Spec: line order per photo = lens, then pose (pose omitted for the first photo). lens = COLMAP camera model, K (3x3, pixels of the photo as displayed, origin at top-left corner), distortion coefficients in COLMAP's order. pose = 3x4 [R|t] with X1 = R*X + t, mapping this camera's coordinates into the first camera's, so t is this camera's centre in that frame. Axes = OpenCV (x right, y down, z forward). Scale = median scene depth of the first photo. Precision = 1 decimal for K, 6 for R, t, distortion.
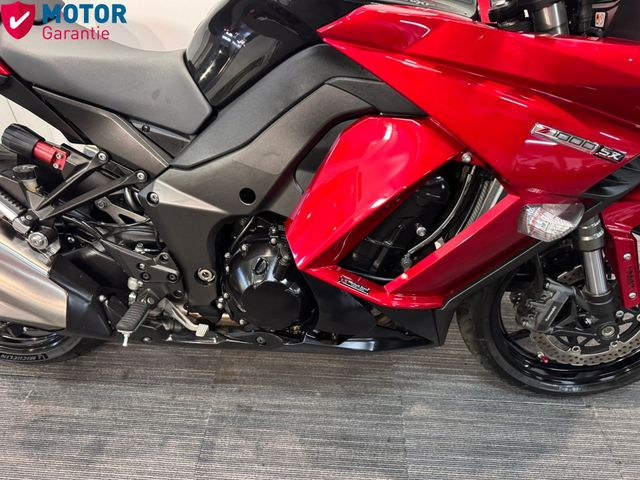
lens RADIAL K [[454.2, 0, 315.8], [0, 454.2, 235.2], [0, 0, 1]] dist [0.019825, -0.035474]
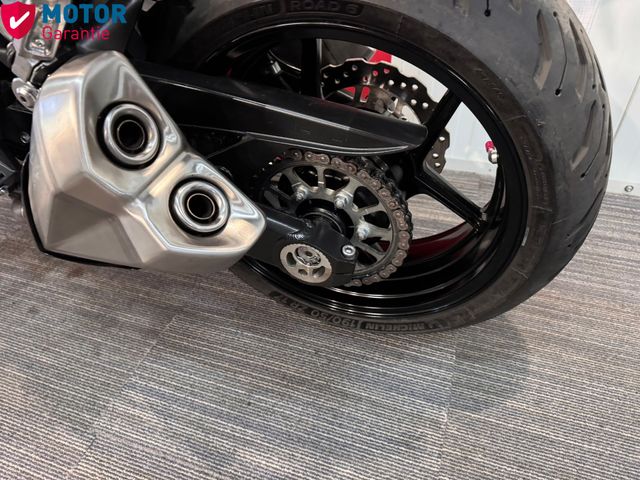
lens RADIAL K [[454.2, 0, 319.7], [0, 454.2, 238.0], [0, 0, 1]] dist [0.019825, -0.035474]
pose [[0.966065, 0.143062, -0.215060, 0.695820], [-0.141571, 0.989675, 0.022400, 0.086900], [0.216044, 0.008806, 0.976344, 0.677823]]
